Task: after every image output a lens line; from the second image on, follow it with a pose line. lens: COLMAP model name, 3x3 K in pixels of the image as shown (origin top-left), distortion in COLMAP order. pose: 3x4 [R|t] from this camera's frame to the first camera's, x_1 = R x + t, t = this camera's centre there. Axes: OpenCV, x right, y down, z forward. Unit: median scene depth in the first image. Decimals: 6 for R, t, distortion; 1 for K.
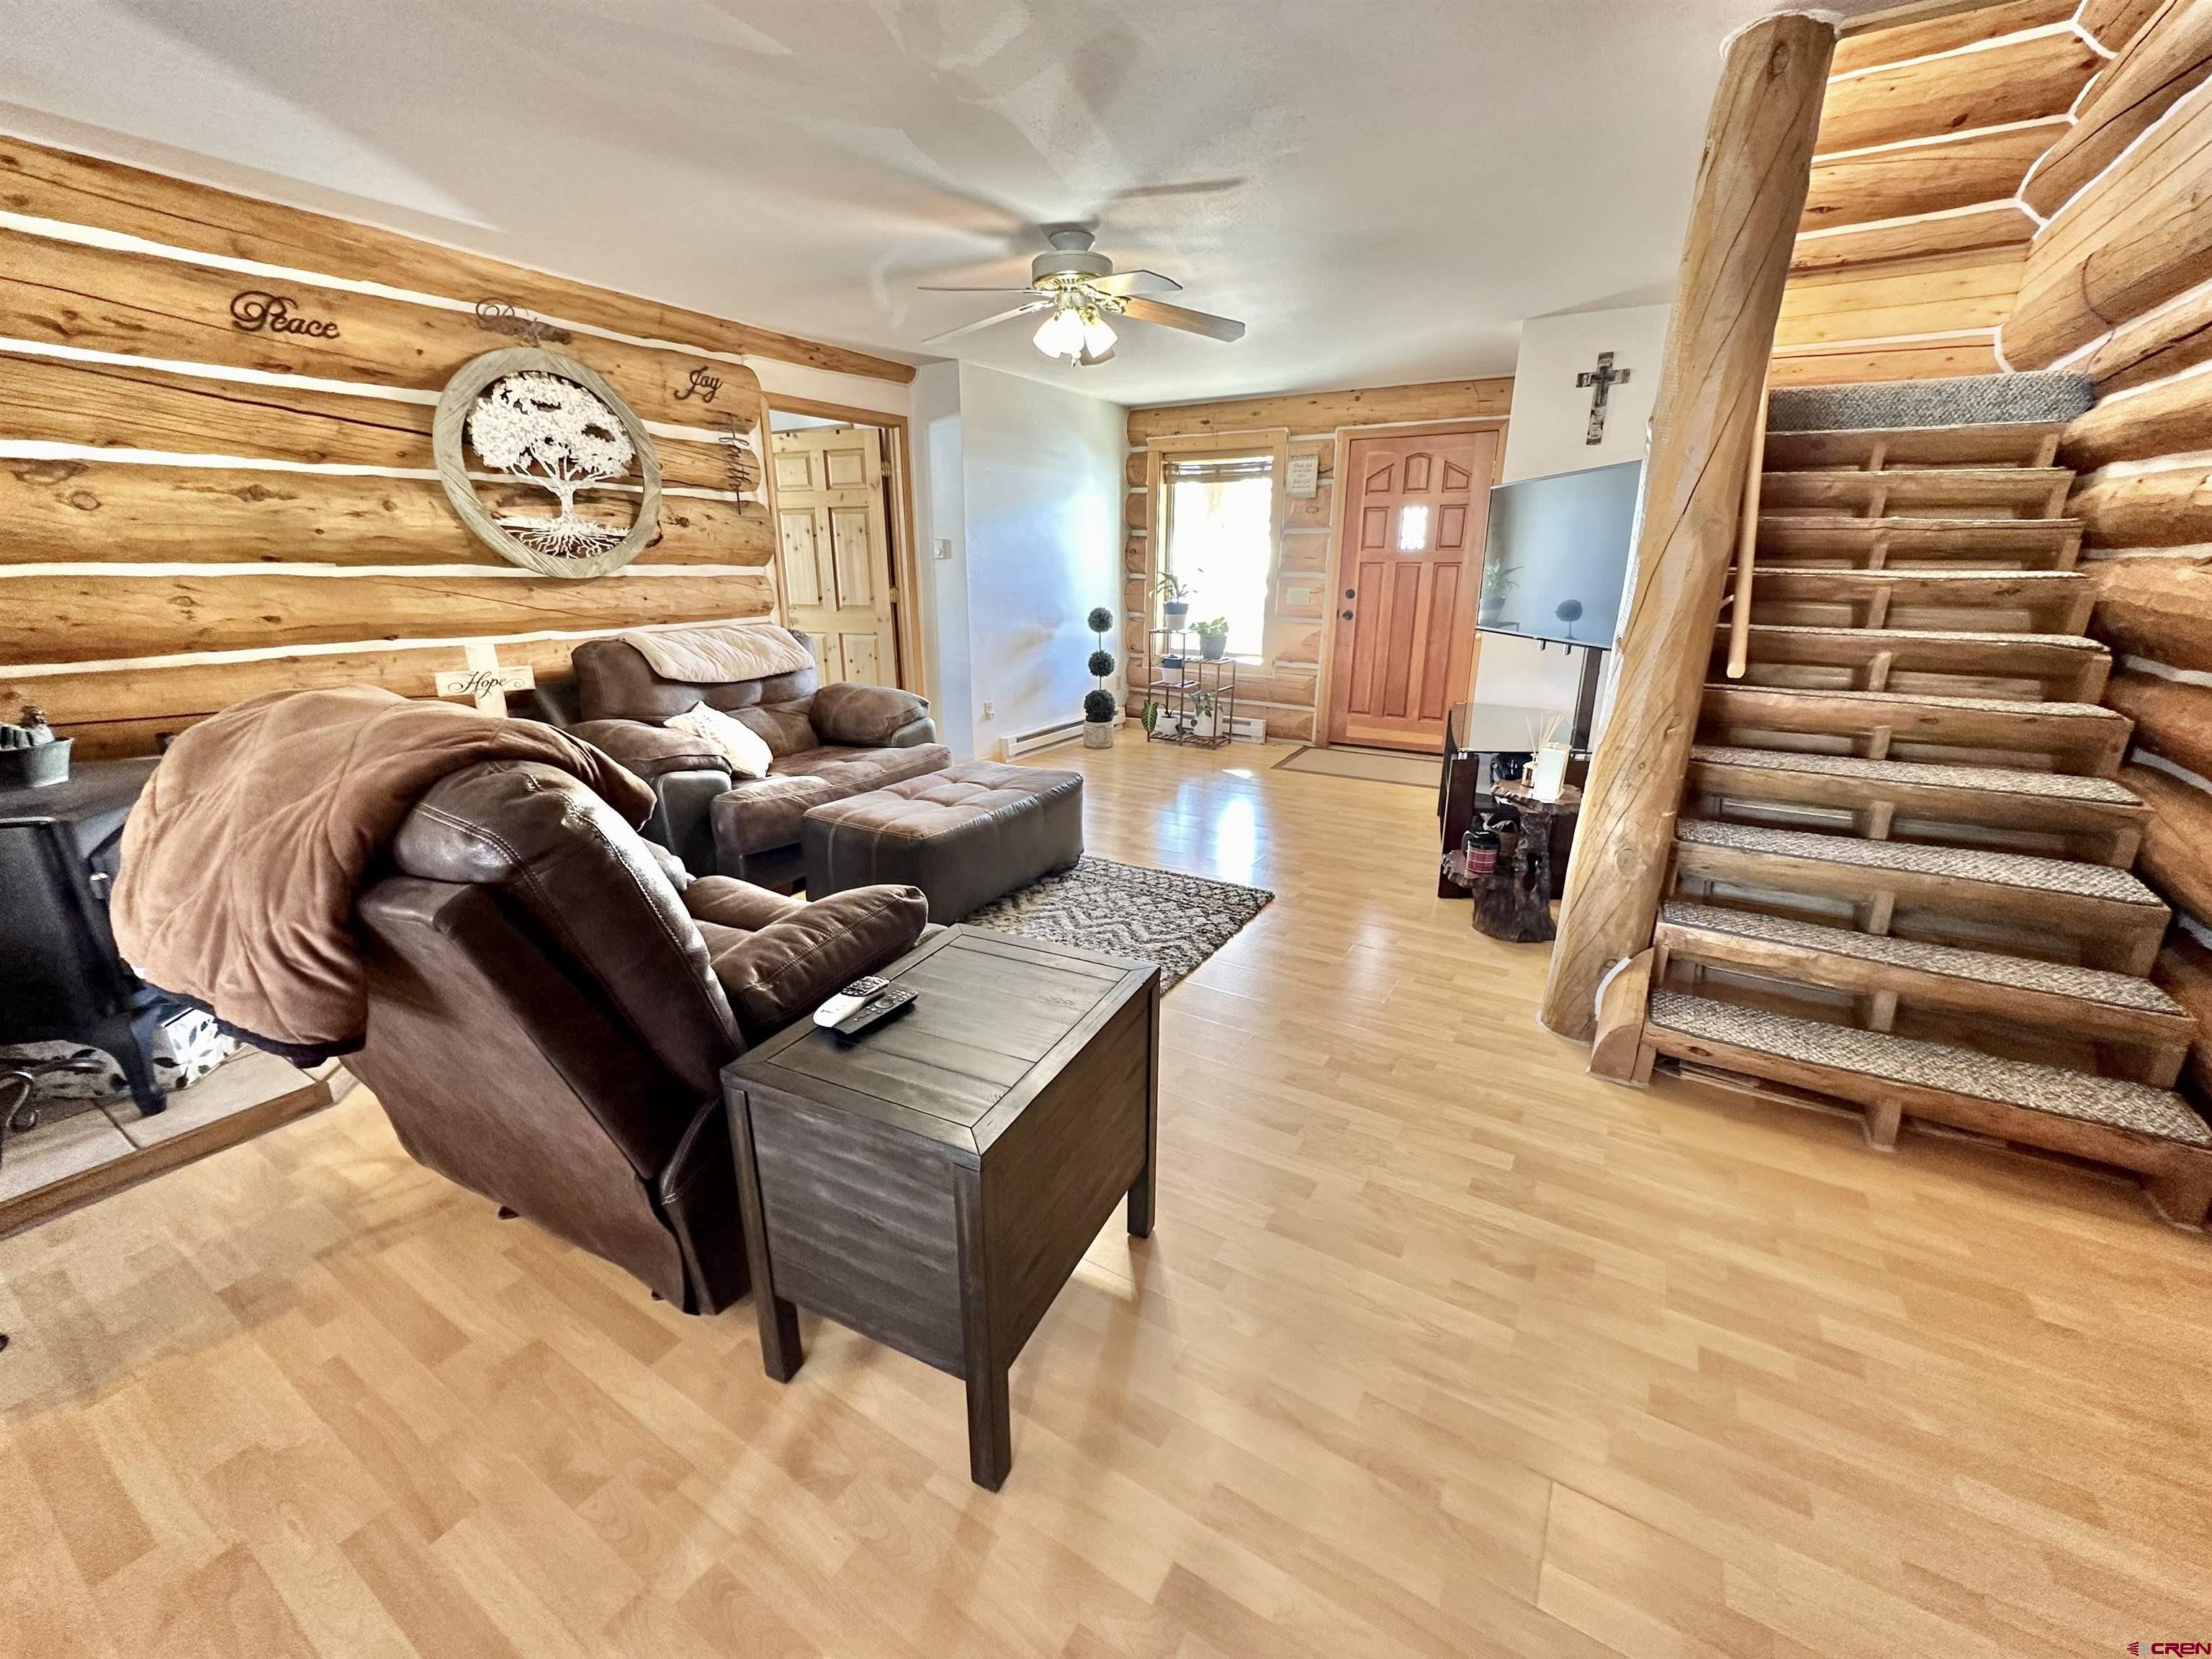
lens RADIAL K [[878.2, 0, 1106.2], [0, 878.2, 829.3], [0, 0, 1]] dist [-0.005593, 0.001231]
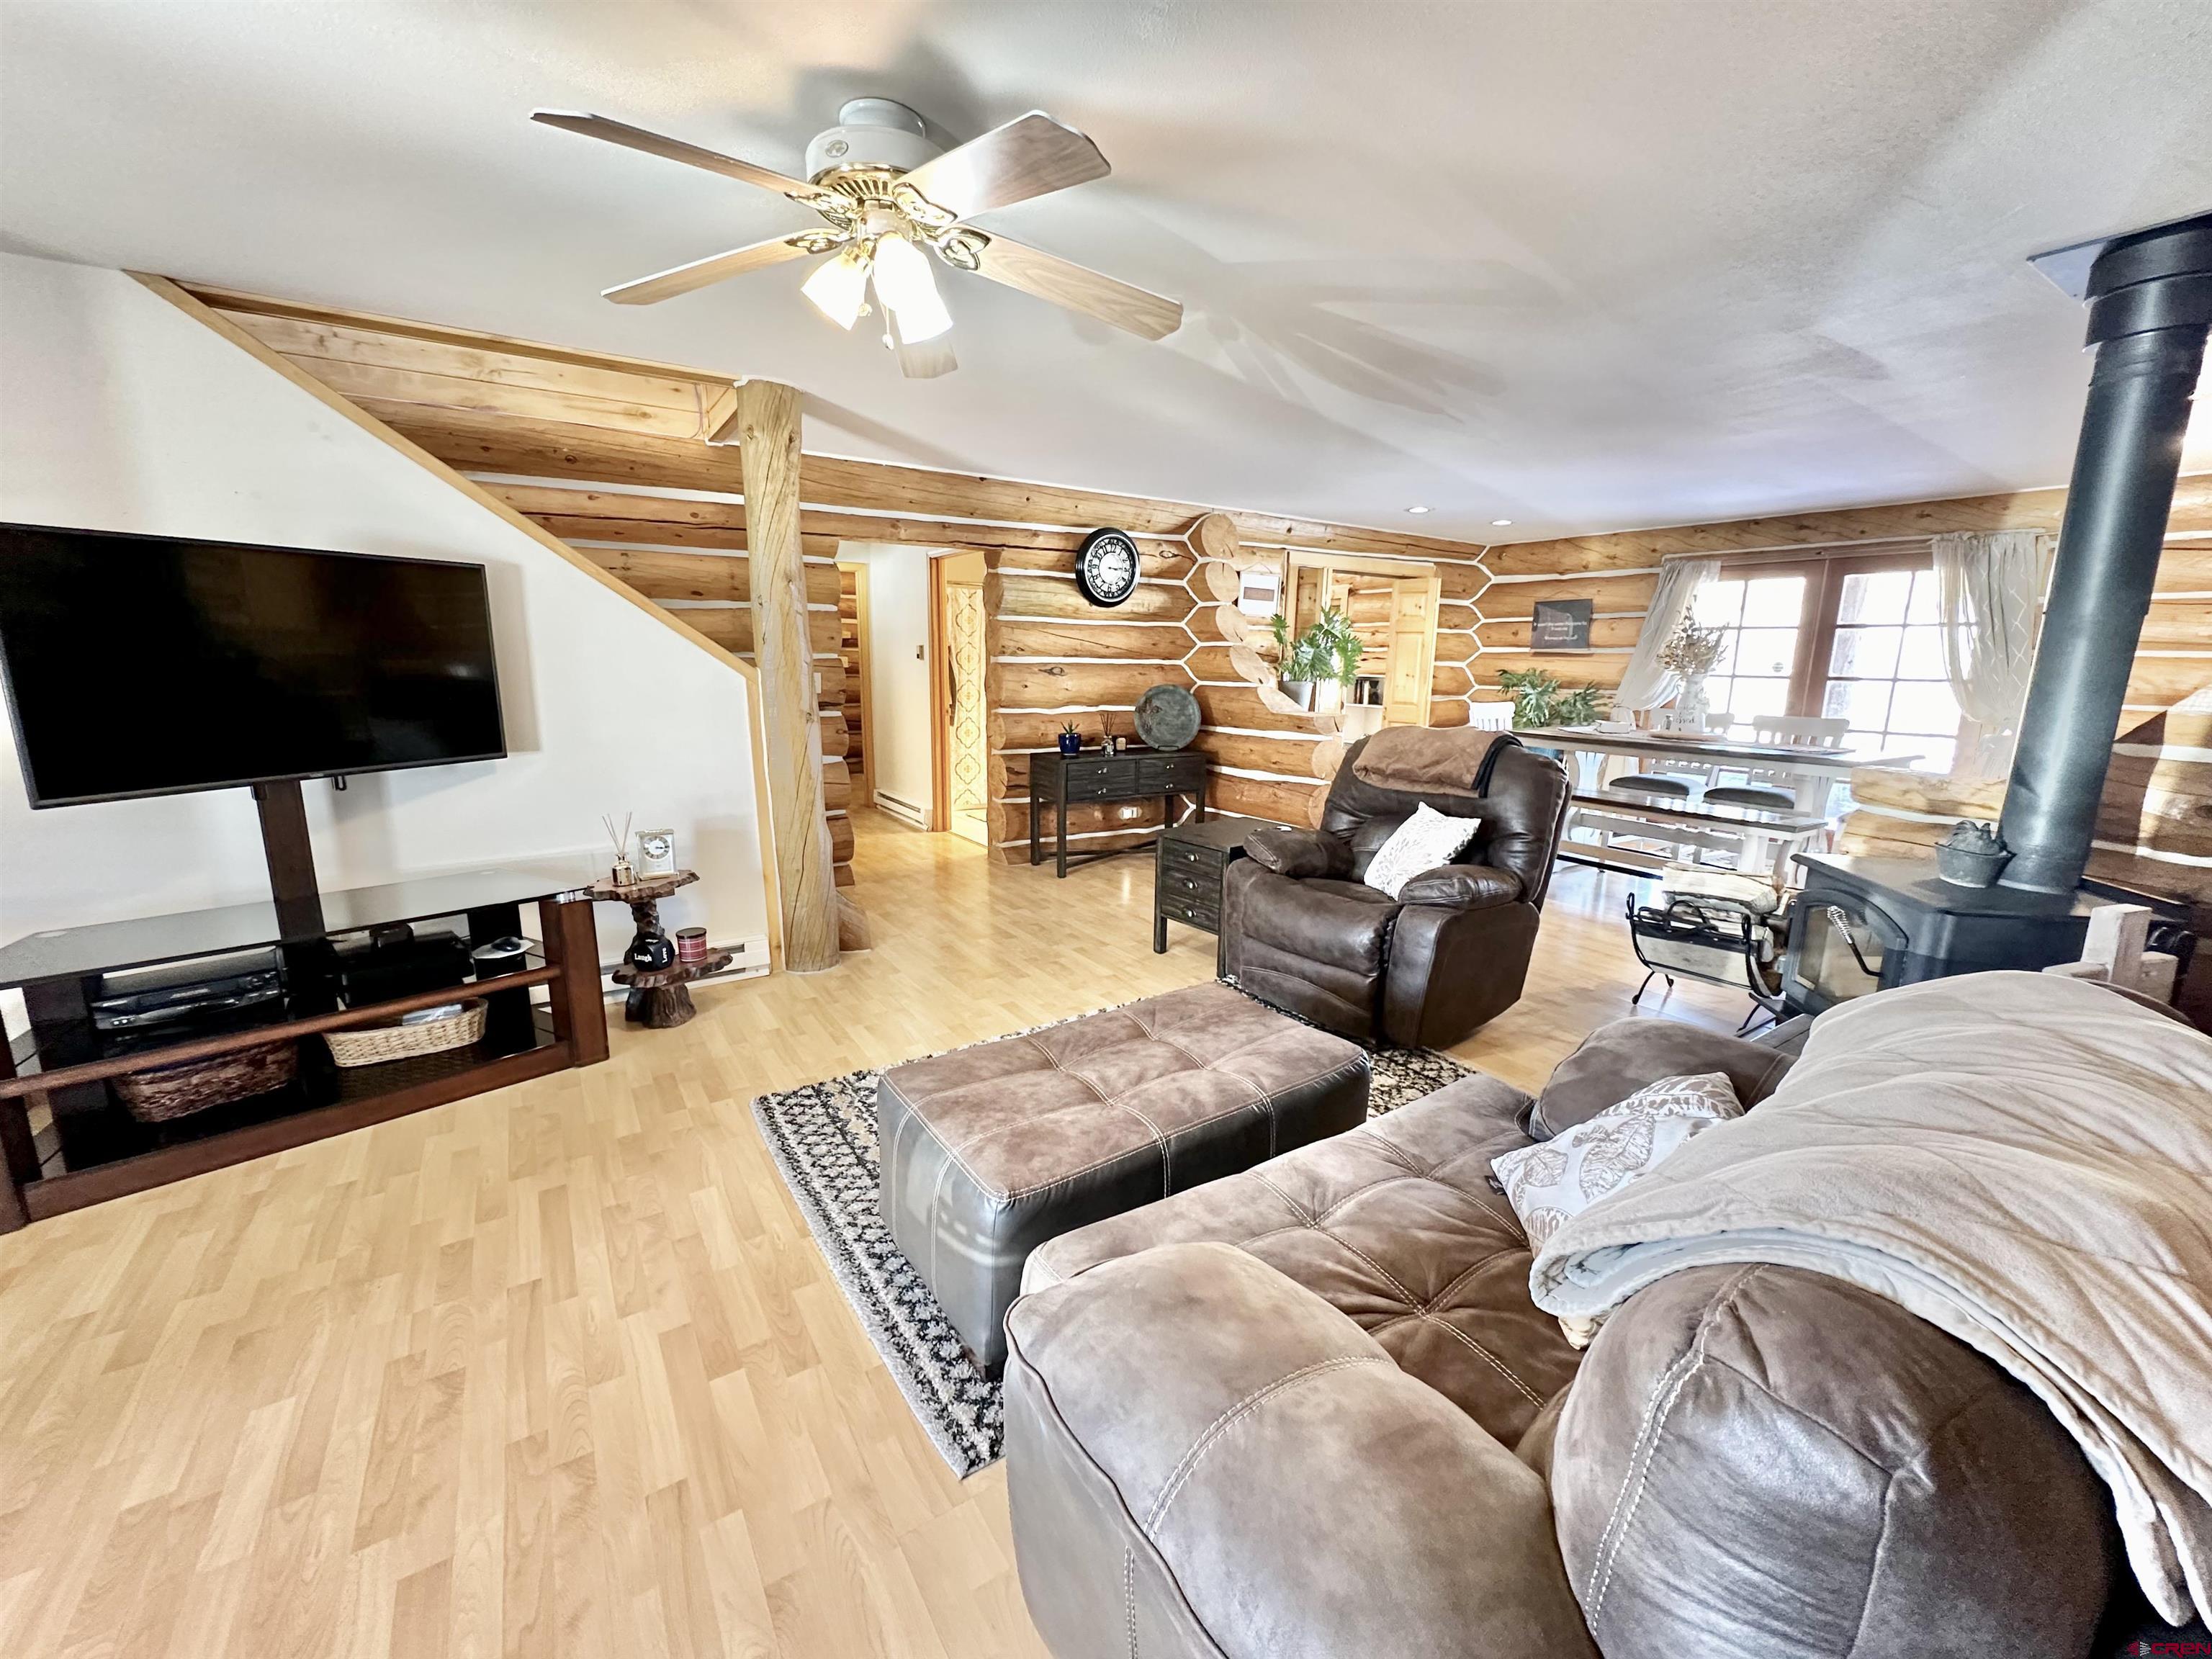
lens RADIAL K [[878.2, 0, 1108.5], [0, 878.2, 835.4], [0, 0, 1]] dist [-0.005593, 0.001231]
pose [[-0.907194, -0.102716, 0.407981, -0.369117], [0.106435, 0.882157, 0.458770, -0.436921], [-0.407026, 0.459617, -0.789355, 1.341762]]
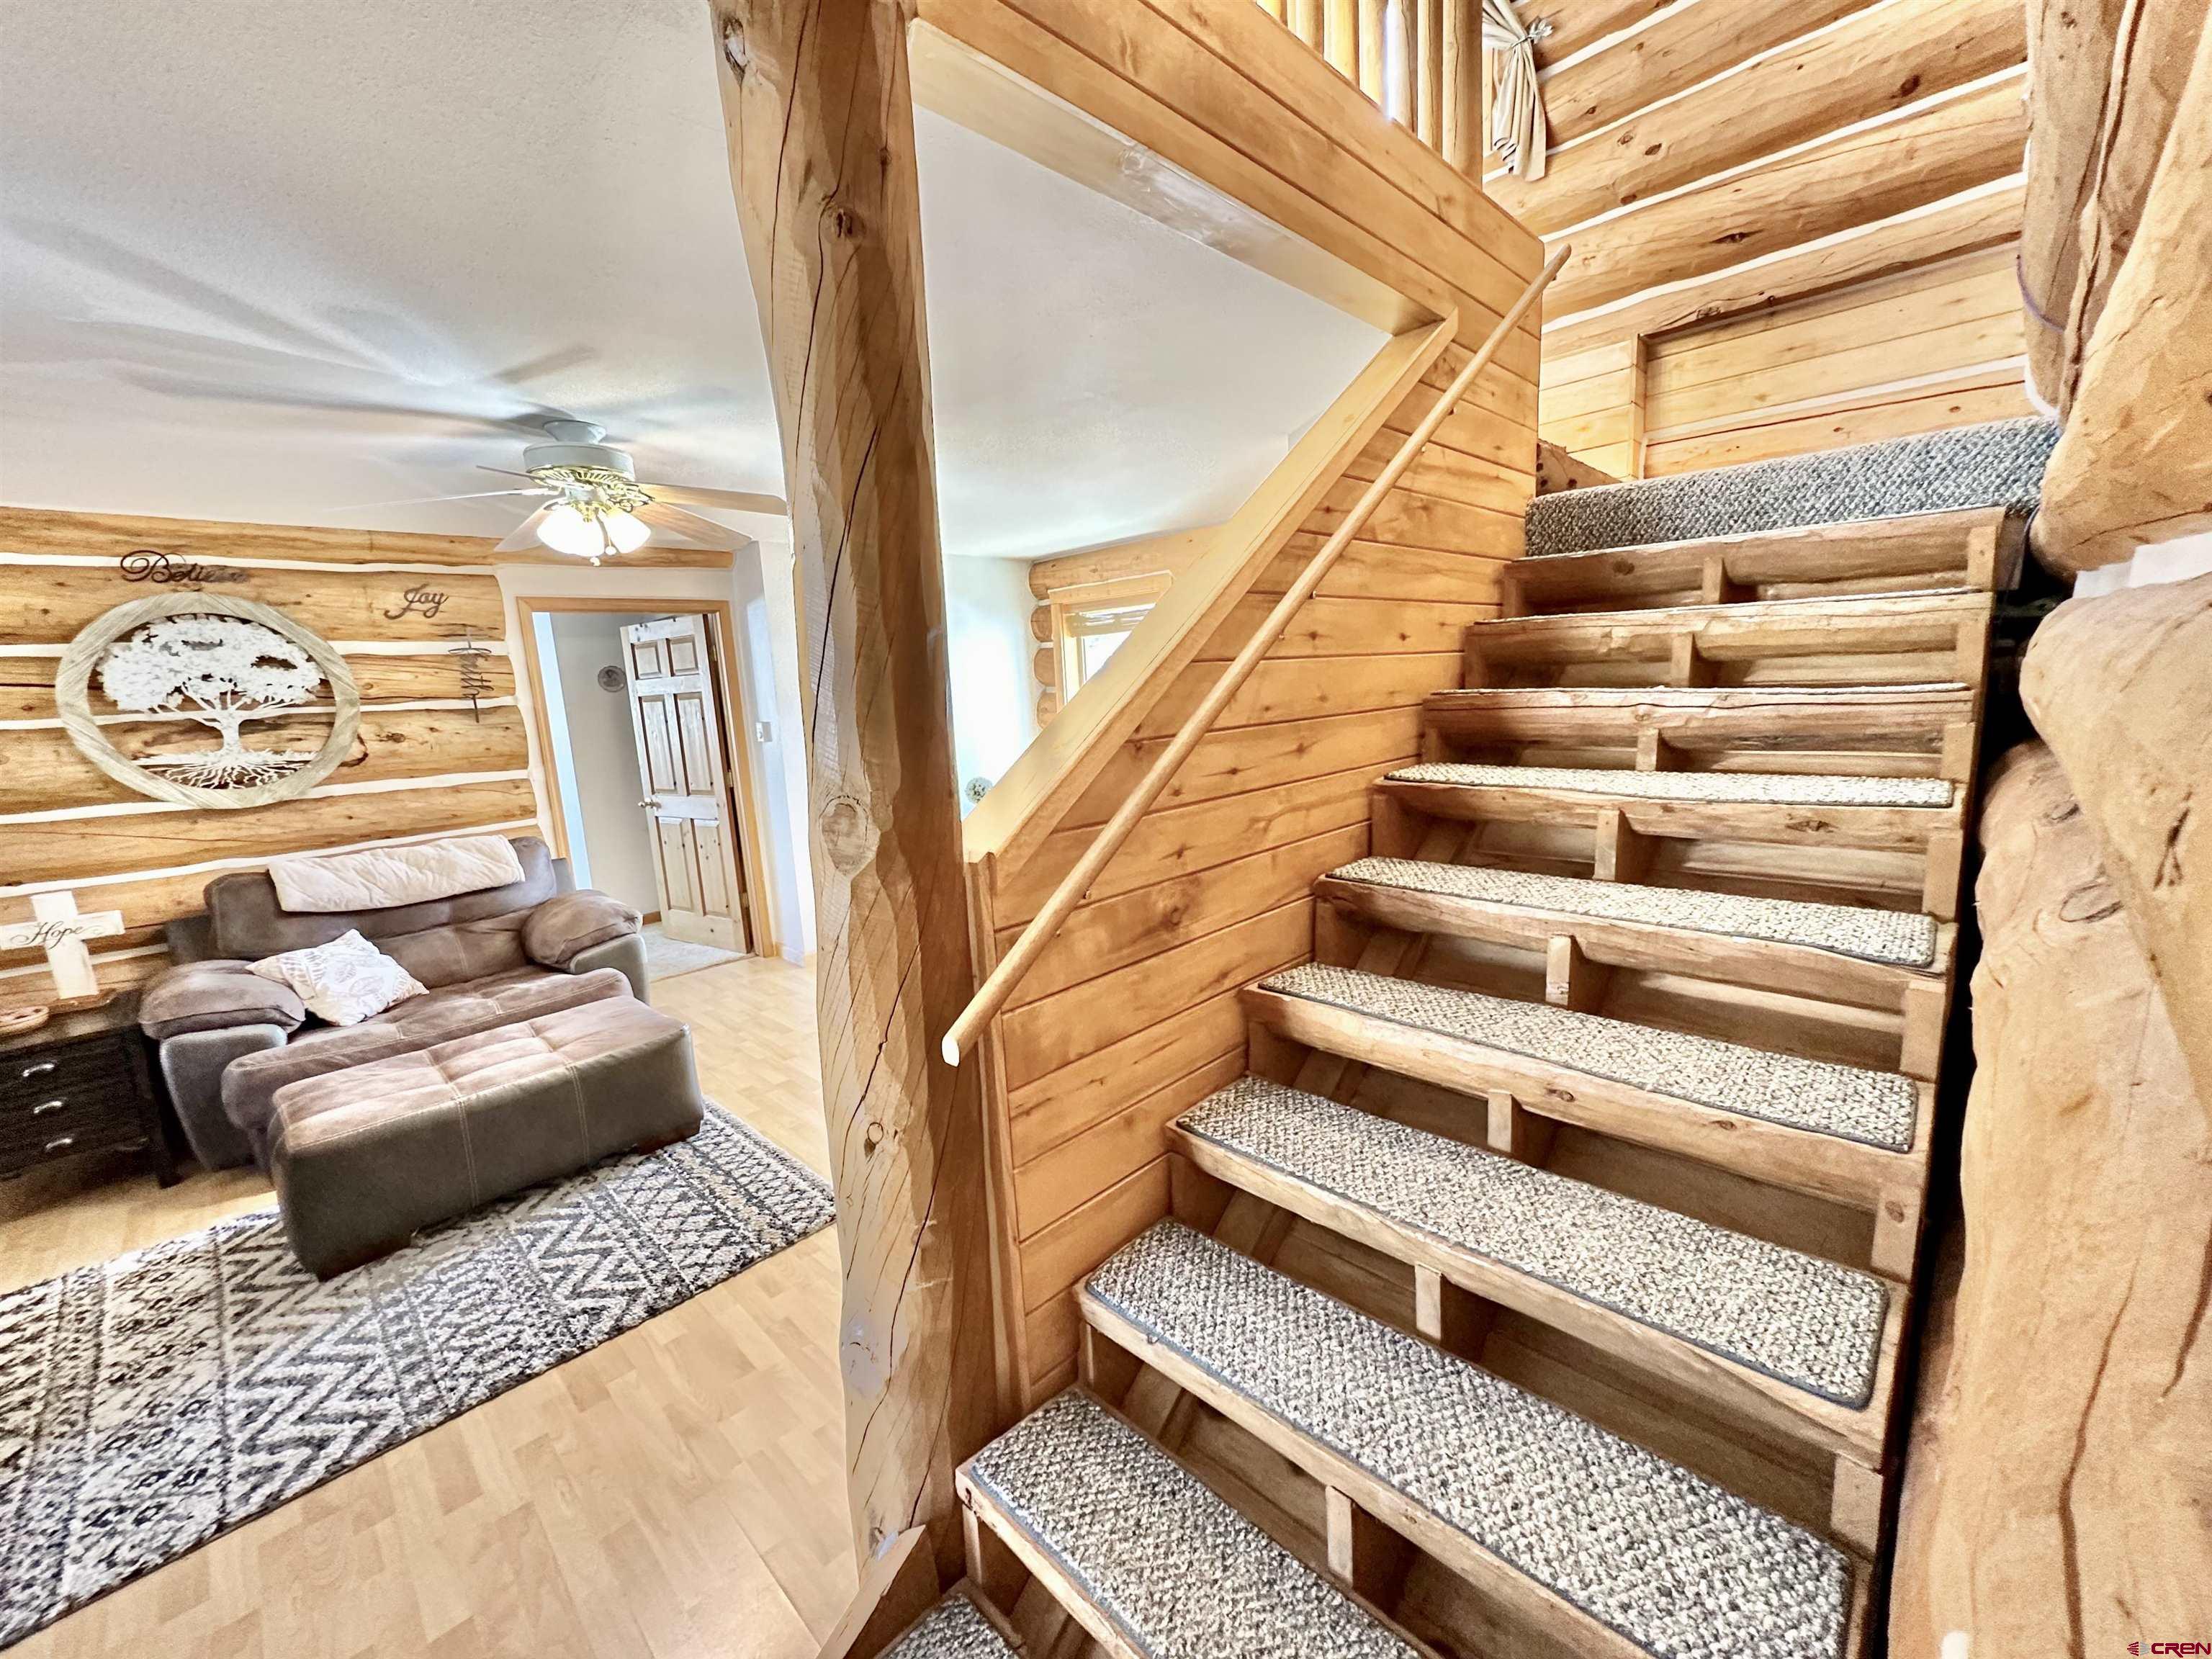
lens RADIAL K [[878.2, 0, 1105.2], [0, 878.2, 829.0], [0, 0, 1]] dist [-0.005593, 0.001231]
pose [[0.971767, -0.018121, -0.235247, 0.567282], [-0.011731, 0.992103, -0.124880, -0.152176], [0.235652, 0.124114, 0.963880, 0.287385]]
